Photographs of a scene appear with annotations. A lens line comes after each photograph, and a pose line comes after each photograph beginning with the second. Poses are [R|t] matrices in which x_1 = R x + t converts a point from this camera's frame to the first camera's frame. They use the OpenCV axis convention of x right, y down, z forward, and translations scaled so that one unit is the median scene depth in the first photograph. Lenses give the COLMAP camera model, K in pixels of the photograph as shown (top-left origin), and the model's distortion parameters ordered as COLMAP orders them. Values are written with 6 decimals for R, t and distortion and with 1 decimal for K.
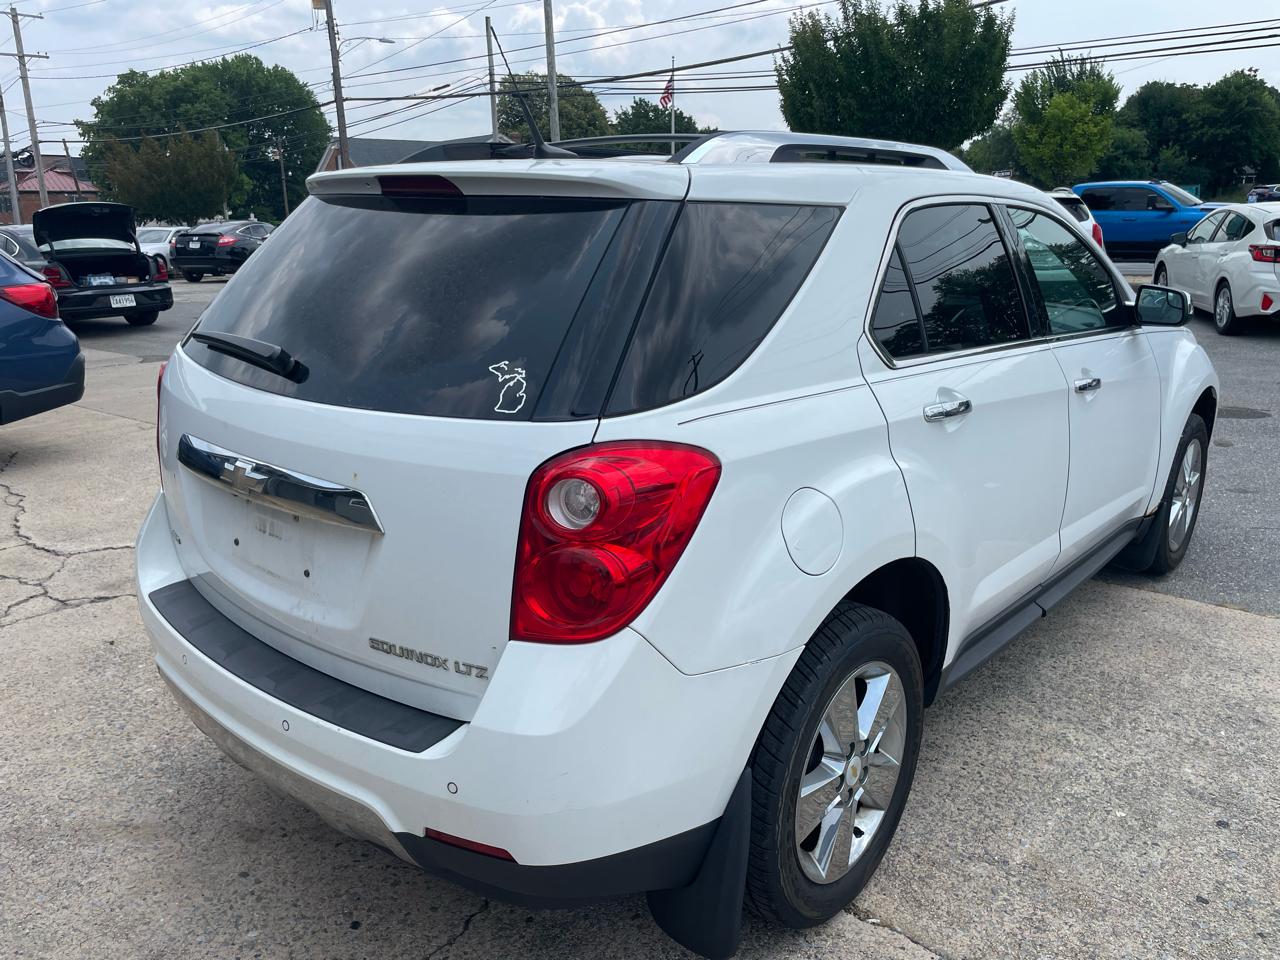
lens RADIAL K [[969.3, 0, 646.0], [0, 969.3, 463.3], [0, 0, 1]] dist [0.086184, -0.116208]
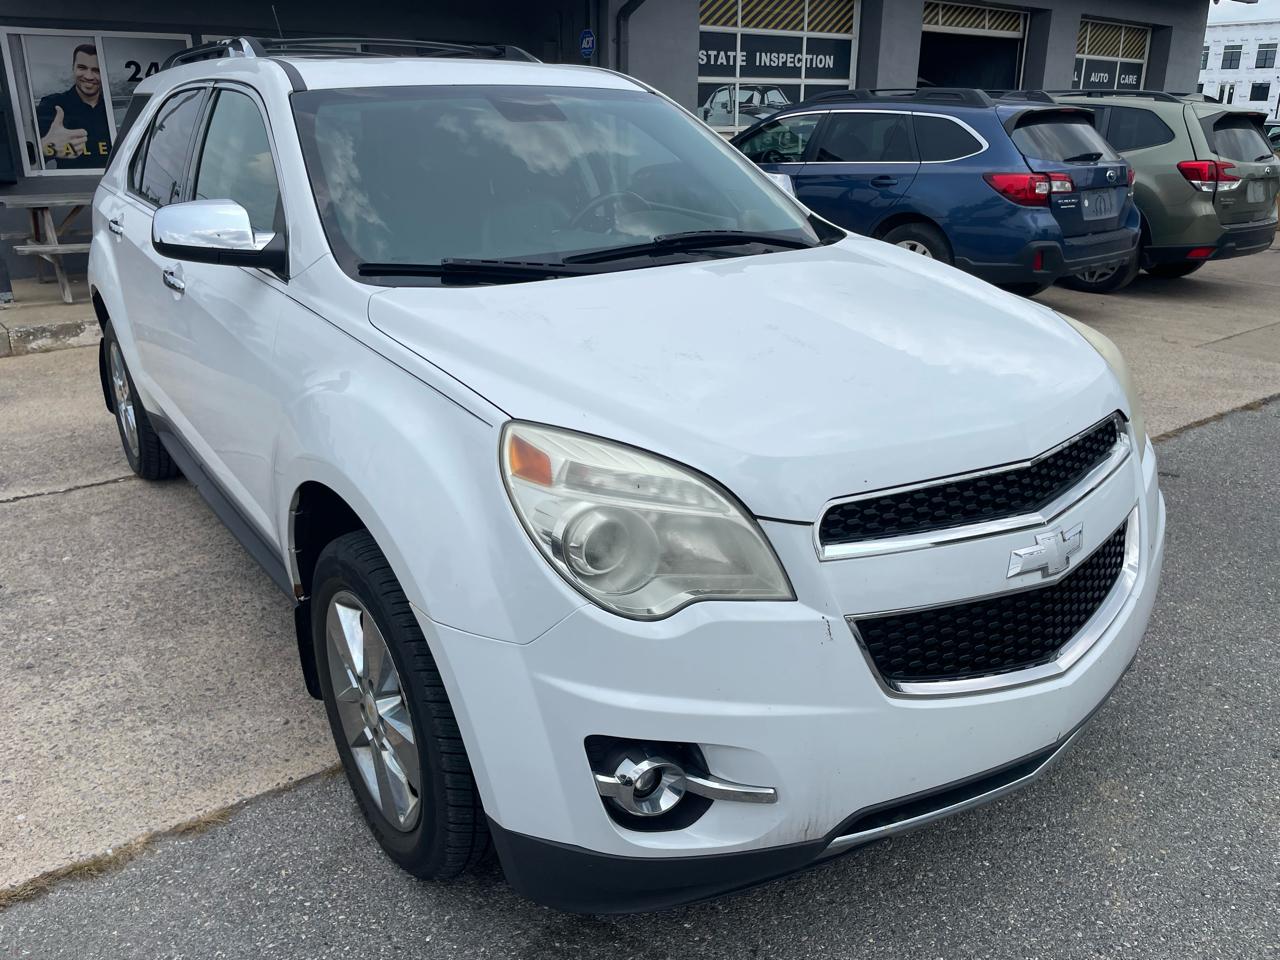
lens RADIAL K [[969.3, 0, 633.9], [0, 969.3, 461.7], [0, 0, 1]] dist [0.086184, -0.116208]
pose [[-0.243700, 0.319041, -0.915873, 0.301169], [-0.242319, 0.894363, 0.376026, -0.092411], [0.939091, 0.313571, -0.140646, 0.381406]]
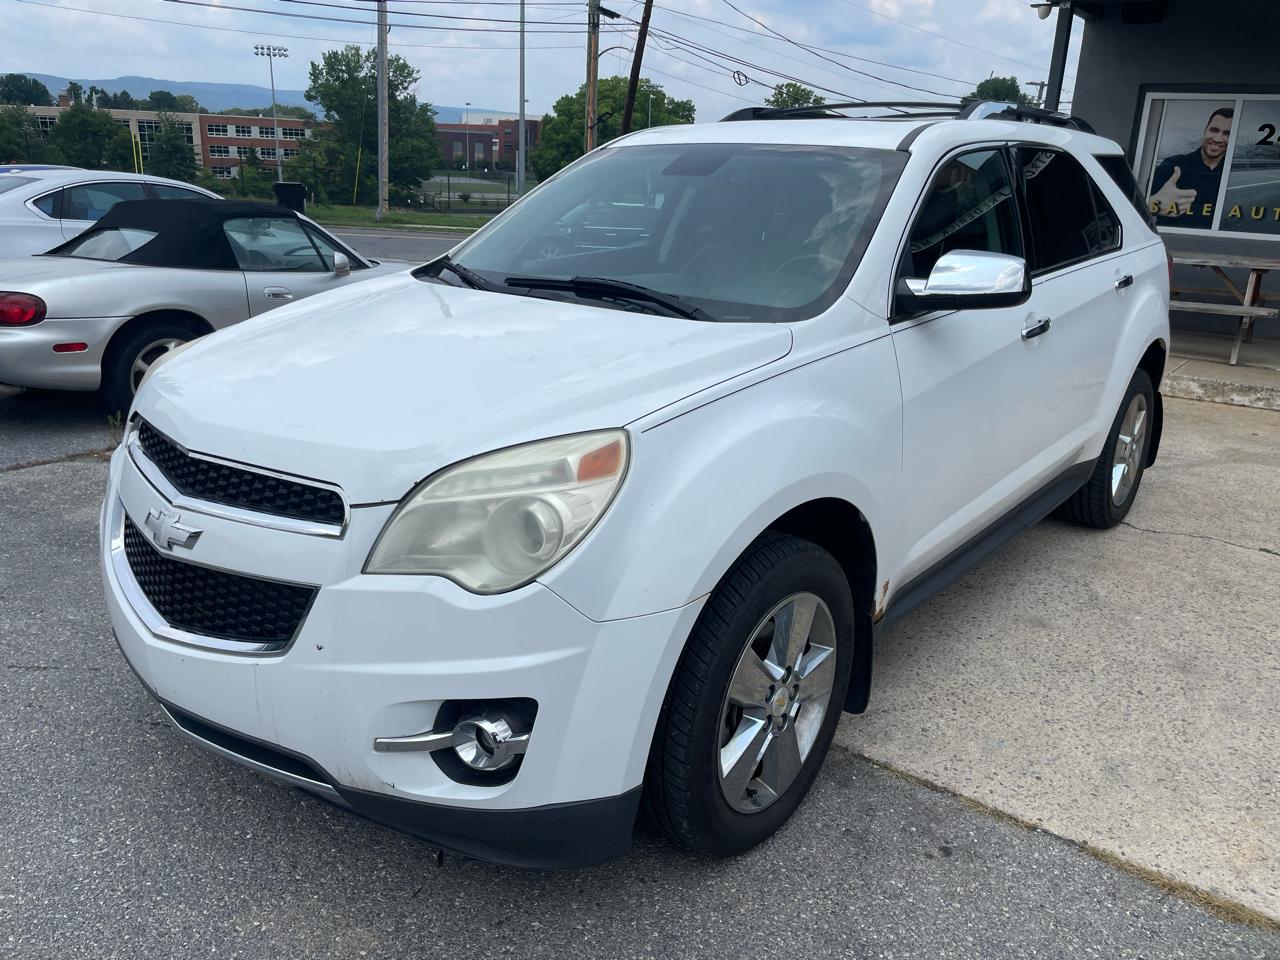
lens RADIAL K [[969.3, 0, 633.5], [0, 969.3, 460.2], [0, 0, 1]] dist [0.086184, -0.116208]
pose [[-0.999397, -0.027049, -0.021779, 0.105798], [-0.034457, 0.850463, 0.524905, -0.137461], [0.004324, 0.525339, -0.850882, 0.541643]]
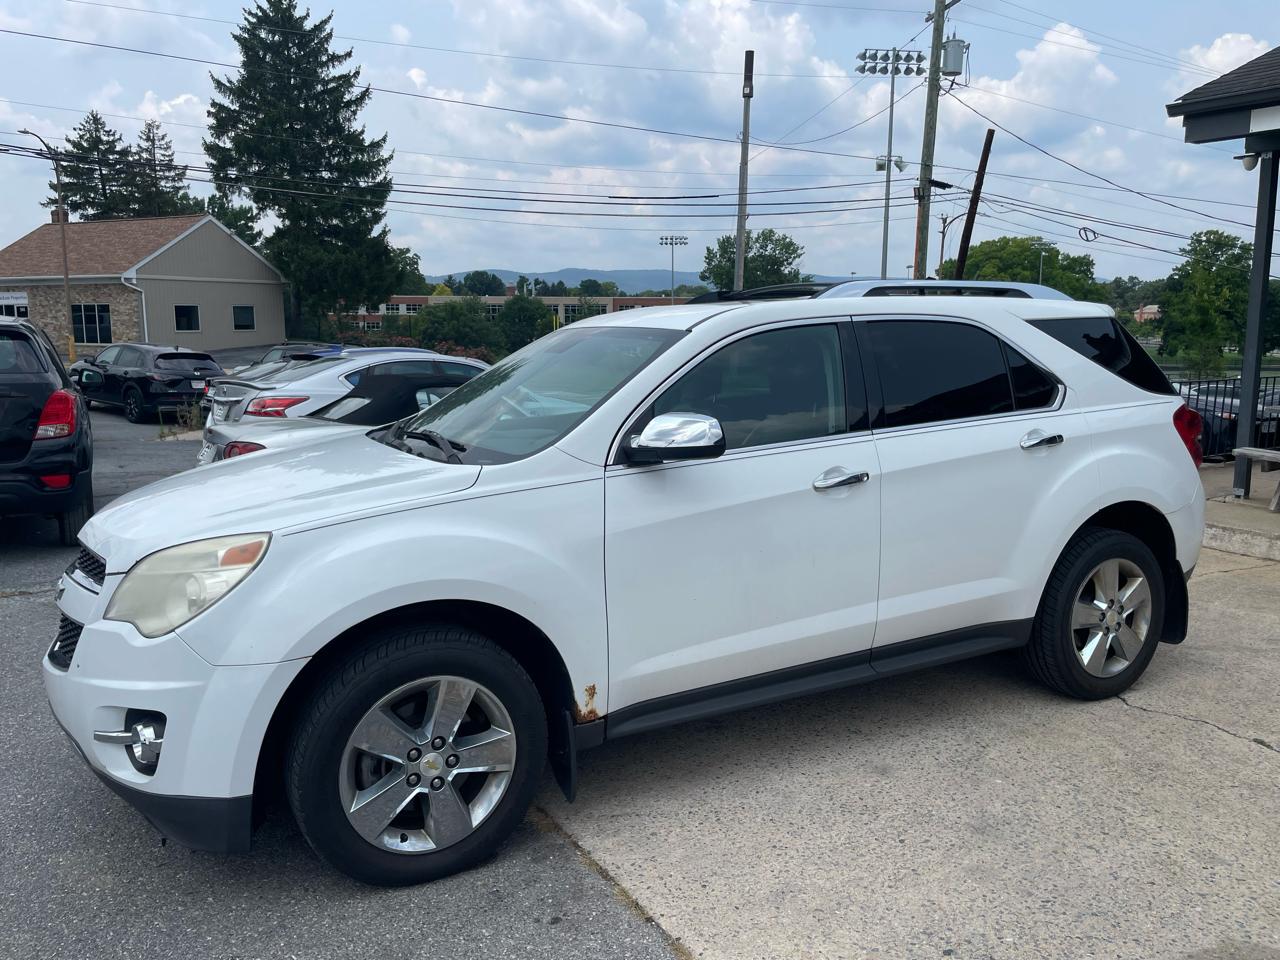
lens RADIAL K [[969.3, 0, 633.1], [0, 969.3, 458.8], [0, 0, 1]] dist [0.086184, -0.116208]
pose [[-0.932032, -0.045976, 0.359446, -0.037260], [0.096497, 0.924614, 0.368480, -0.148936], [-0.349290, 0.378121, -0.857333, 0.561049]]
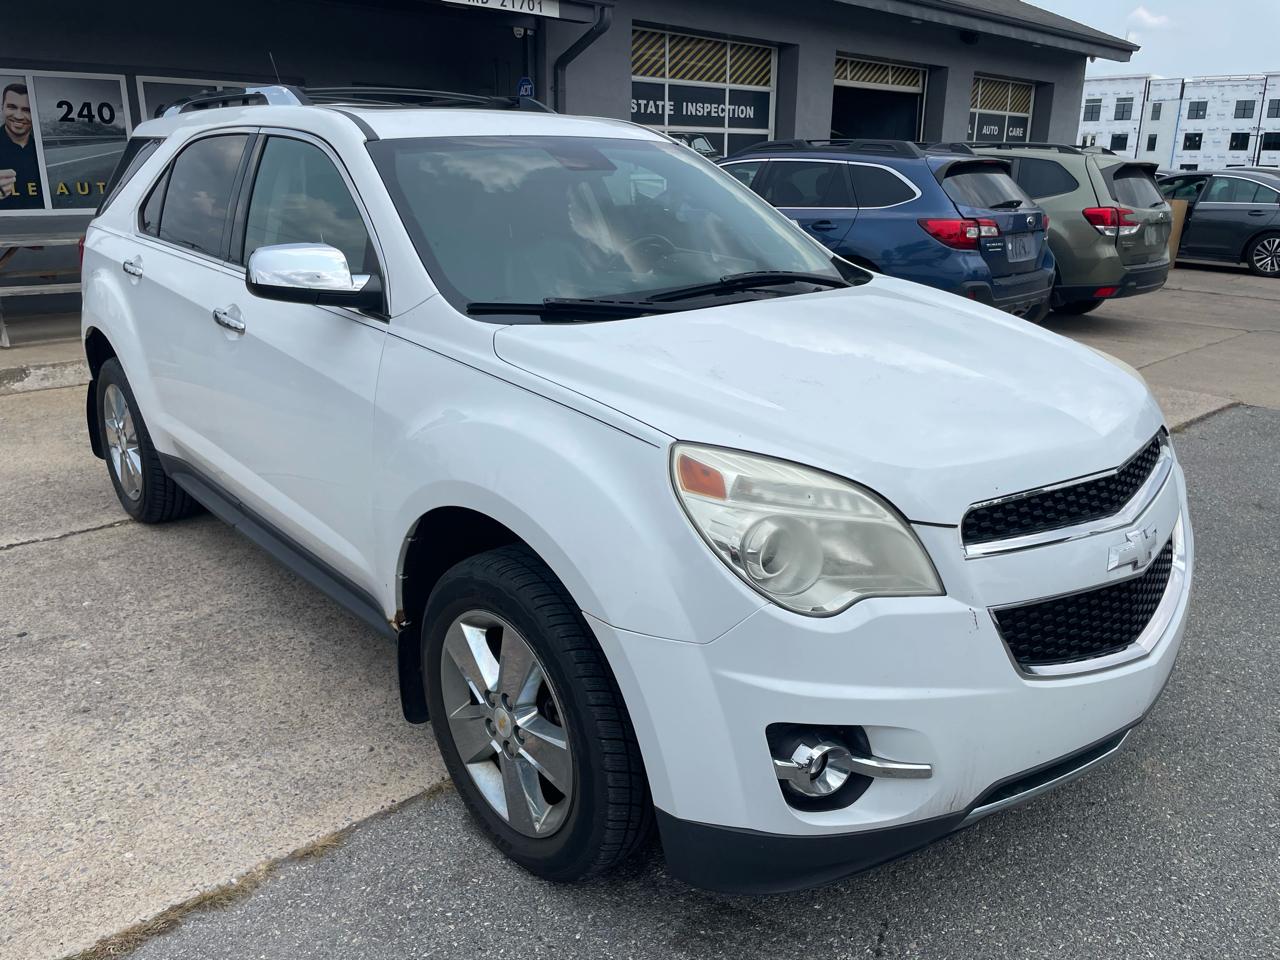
lens RADIAL K [[969.3, 0, 641.4], [0, 969.3, 462.6], [0, 0, 1]] dist [0.086184, -0.116208]
pose [[-0.137124, 0.287071, -0.948044, 0.320551], [-0.257062, 0.913981, 0.313938, -0.085695], [0.956617, 0.286754, -0.051533, 0.351005]]
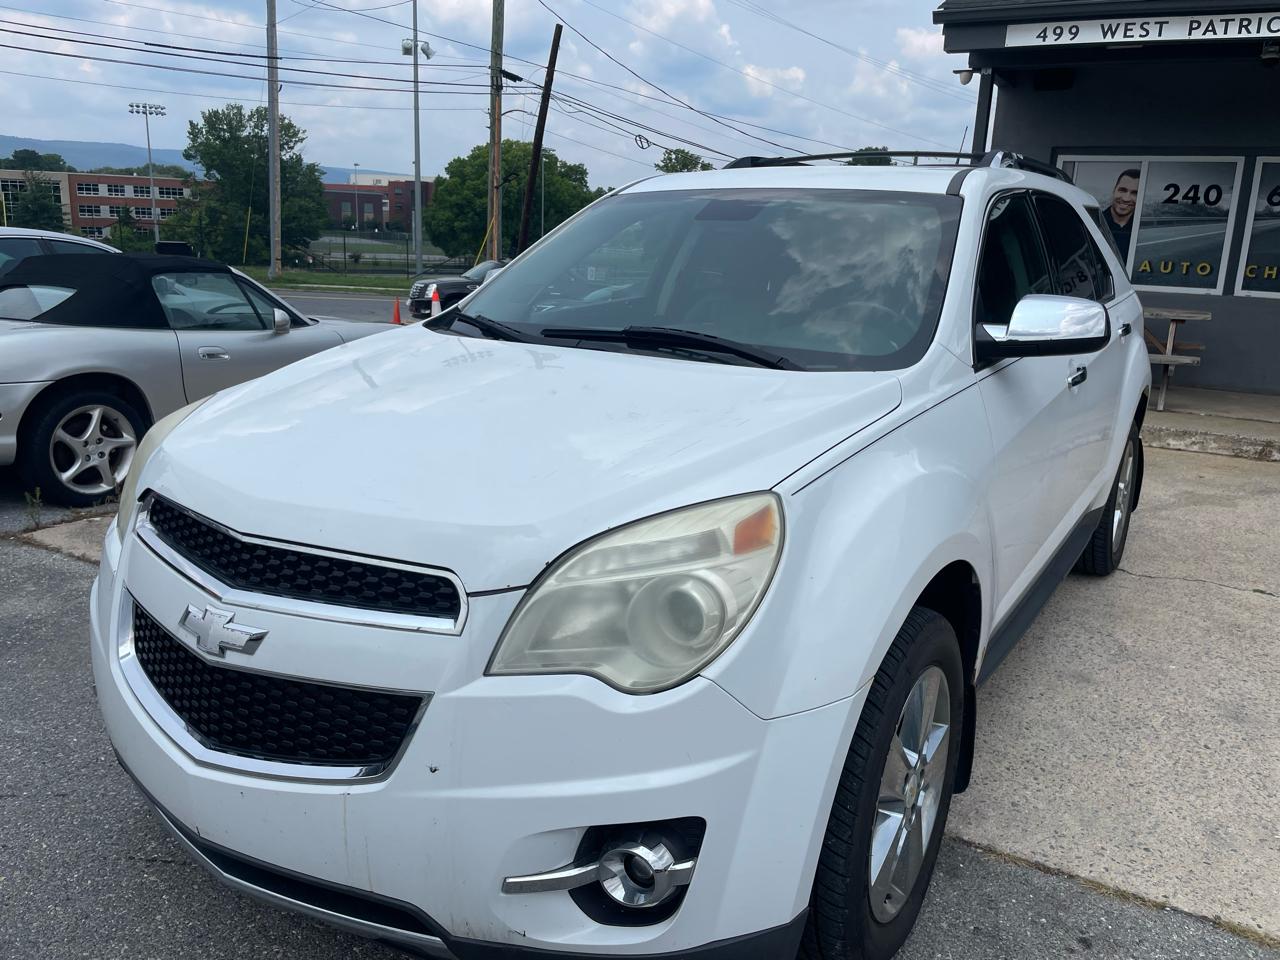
lens RADIAL K [[969.3, 0, 651.5], [0, 969.3, 463.7], [0, 0, 1]] dist [0.086184, -0.116208]
pose [[-0.989958, -0.001604, -0.141350, 0.136845], [-0.068661, 0.879511, 0.470899, -0.127595], [0.123564, 0.475876, -0.870790, 0.523328]]
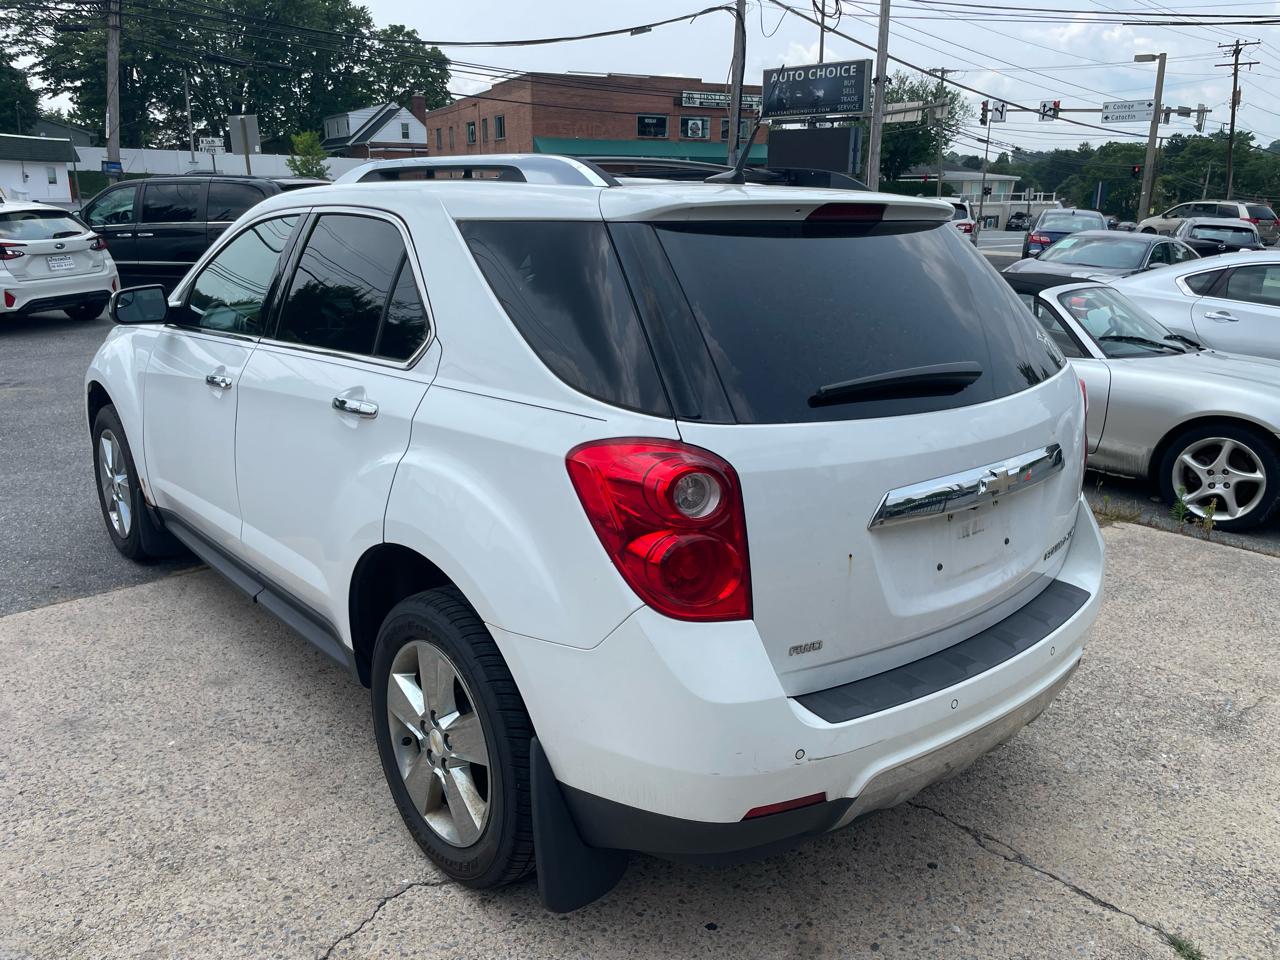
lens RADIAL K [[969.3, 0, 645.8], [0, 969.3, 465.0], [0, 0, 1]] dist [0.086184, -0.116208]
pose [[0.145872, -0.254810, 0.955925, -0.225434], [0.243485, 0.945786, 0.214952, -0.050012], [-0.958872, 0.201398, 0.200006, 0.171996]]
